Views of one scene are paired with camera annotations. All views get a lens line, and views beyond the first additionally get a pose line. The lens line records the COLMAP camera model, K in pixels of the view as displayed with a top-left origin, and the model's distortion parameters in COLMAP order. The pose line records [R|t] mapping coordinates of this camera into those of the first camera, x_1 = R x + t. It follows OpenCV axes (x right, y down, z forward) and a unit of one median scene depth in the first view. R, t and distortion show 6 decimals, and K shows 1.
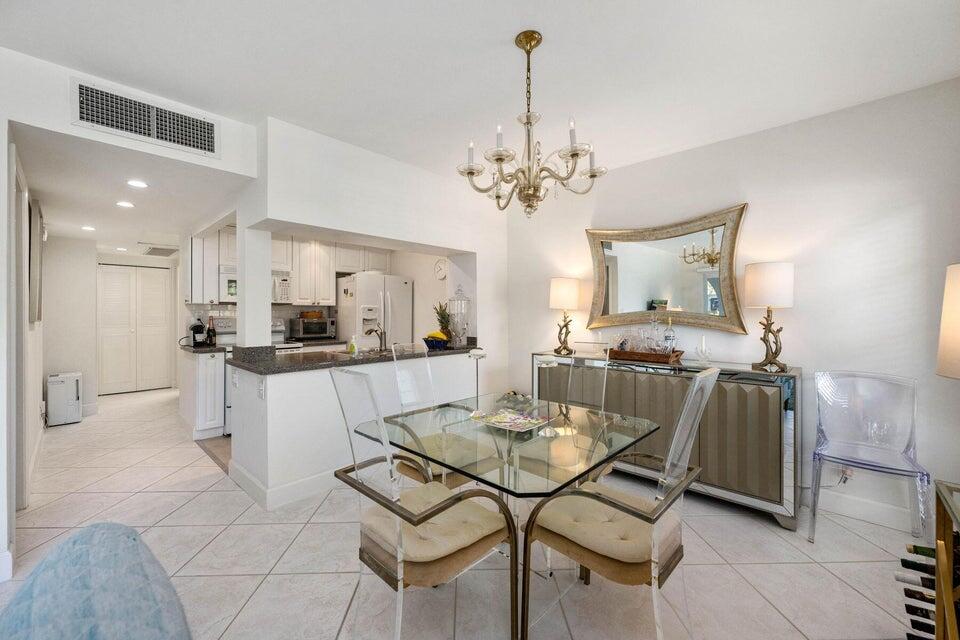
lens RADIAL K [[381.6, 0, 481.3], [0, 381.6, 316.6], [0, 0, 1]] dist [0.000678, 0.000310]
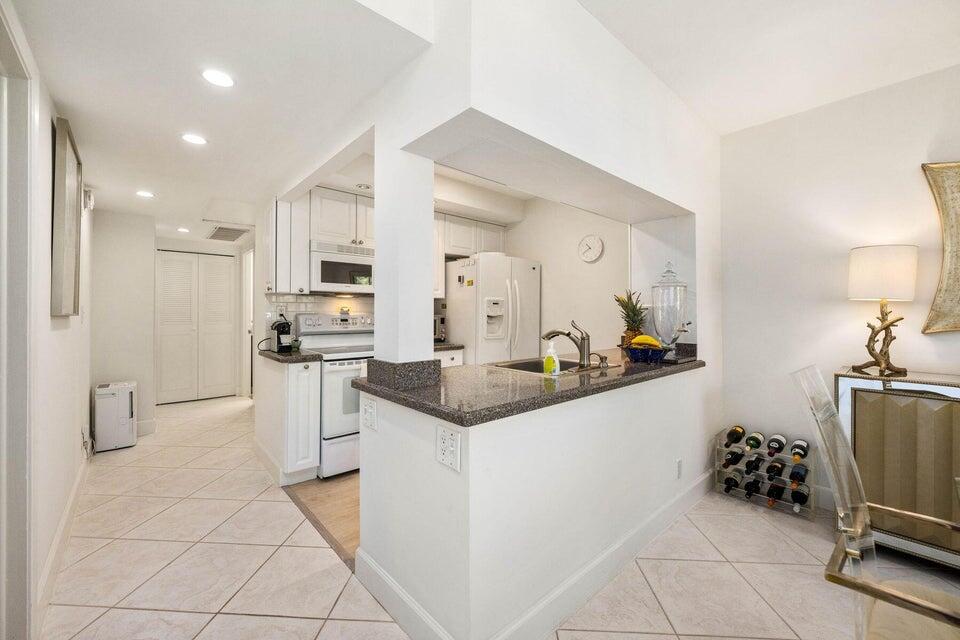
lens RADIAL K [[378.3, 0, 478.8], [0, 378.3, 314.8], [0, 0, 1]] dist [0.000148, -0.000039]
pose [[0.996468, 0.004290, -0.083869, -0.313821], [-0.004508, 0.999987, -0.002416, 0.007408], [0.083858, 0.002785, 0.996474, 0.318004]]
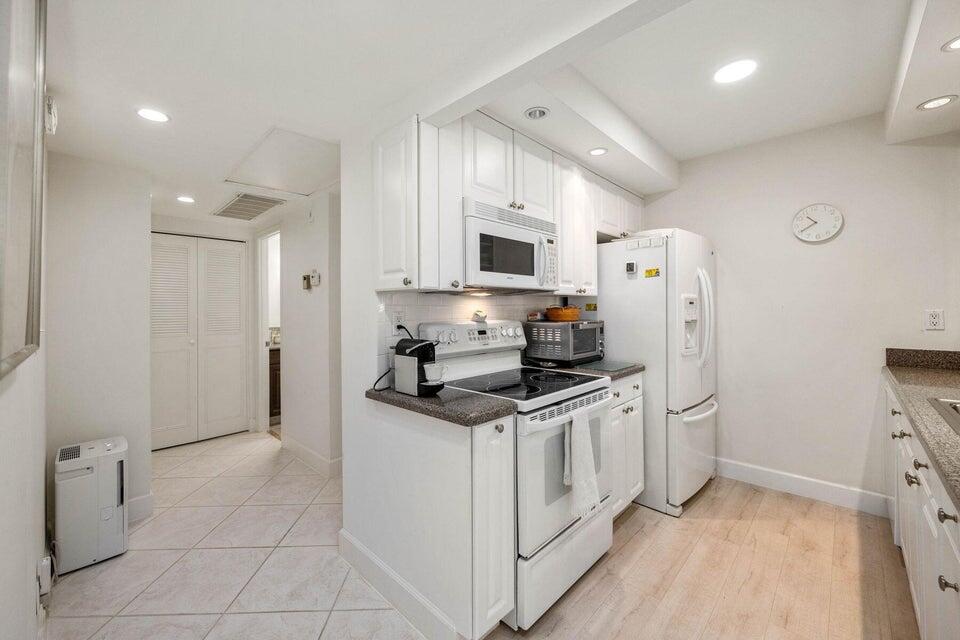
lens RADIAL K [[379.9, 0, 476.5], [0, 379.9, 308.7], [0, 0, 1]] dist [0.000164, -0.000086]
pose [[0.999940, -0.009143, -0.005982, -0.686367], [0.009079, 0.999902, -0.010701, -0.008709], [0.006079, 0.010646, 0.999925, 0.598484]]
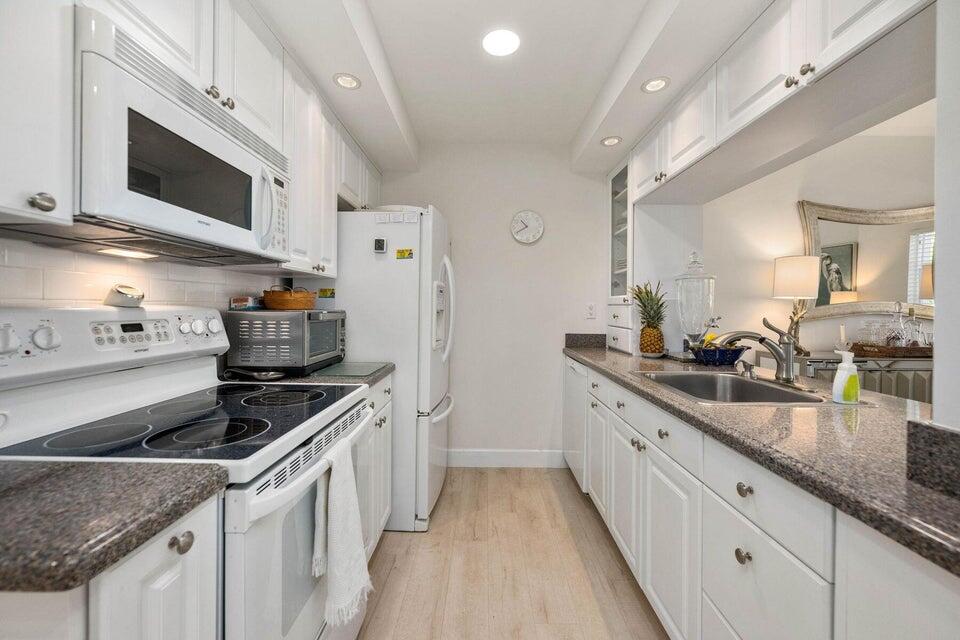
lens RADIAL K [[379.9, 0, 476.5], [0, 379.9, 308.7], [0, 0, 1]] dist [0.000164, -0.000086]
pose [[0.738291, 0.003123, 0.674475, -0.683589], [-0.001003, 0.999993, -0.003532, 0.006100], [-0.674482, 0.001931, 0.738289, 0.761070]]
